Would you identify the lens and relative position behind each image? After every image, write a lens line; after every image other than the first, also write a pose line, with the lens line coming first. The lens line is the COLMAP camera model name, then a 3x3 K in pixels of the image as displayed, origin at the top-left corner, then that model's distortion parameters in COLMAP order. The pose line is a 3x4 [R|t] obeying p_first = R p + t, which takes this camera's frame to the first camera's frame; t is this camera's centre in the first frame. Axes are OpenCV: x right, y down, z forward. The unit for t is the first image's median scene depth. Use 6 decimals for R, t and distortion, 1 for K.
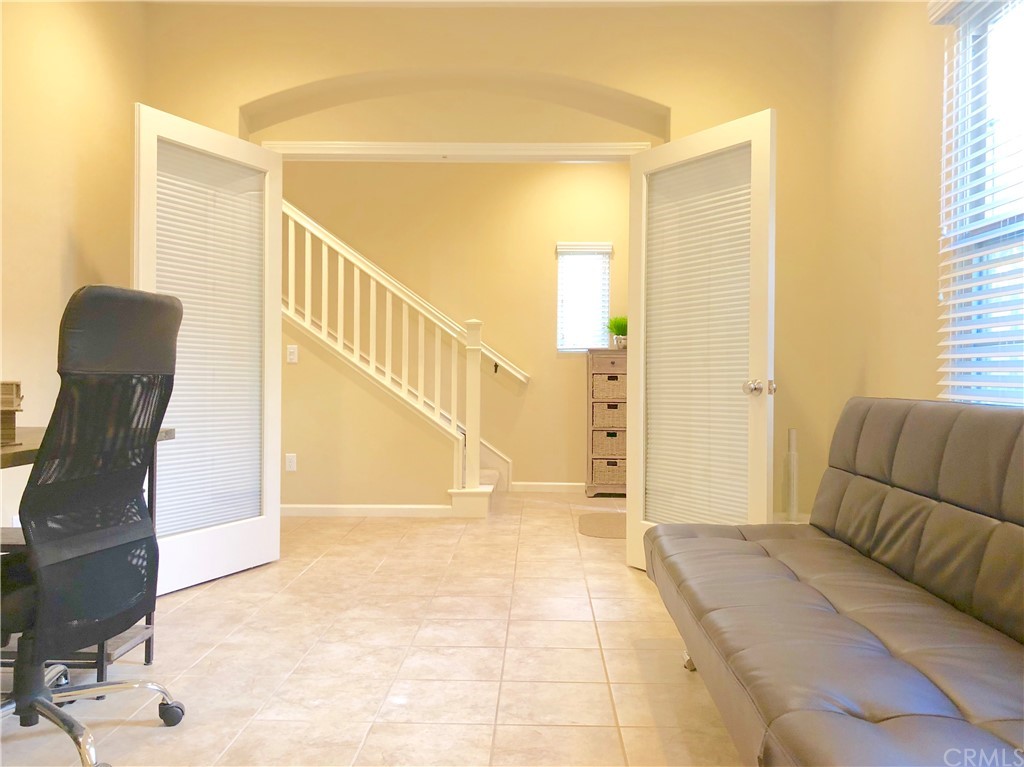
lens RADIAL K [[846.1, 0, 509.5], [0, 846.1, 378.9], [0, 0, 1]] dist [0.059393, -0.012934]
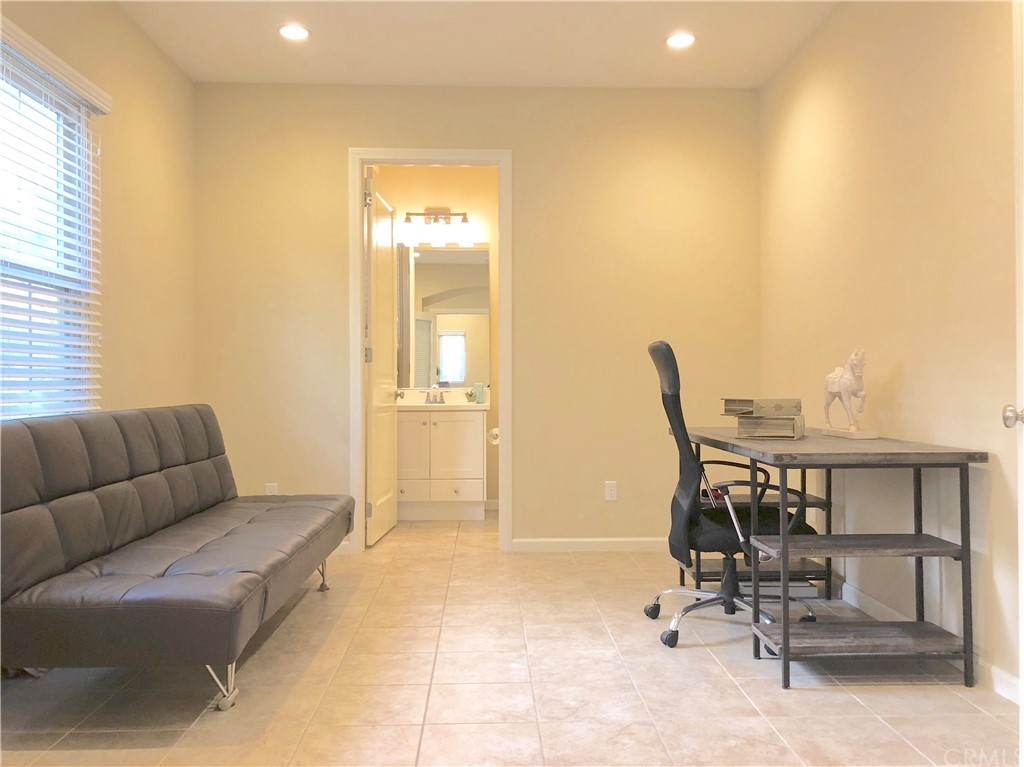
lens RADIAL K [[846.1, 0, 509.5], [0, 846.1, 378.9], [0, 0, 1]] dist [0.059393, -0.012934]
pose [[-0.997818, -0.002852, -0.065958, -0.034411], [-0.003029, 0.999992, 0.002580, -0.026758], [0.065950, 0.002774, -0.997819, 1.934258]]
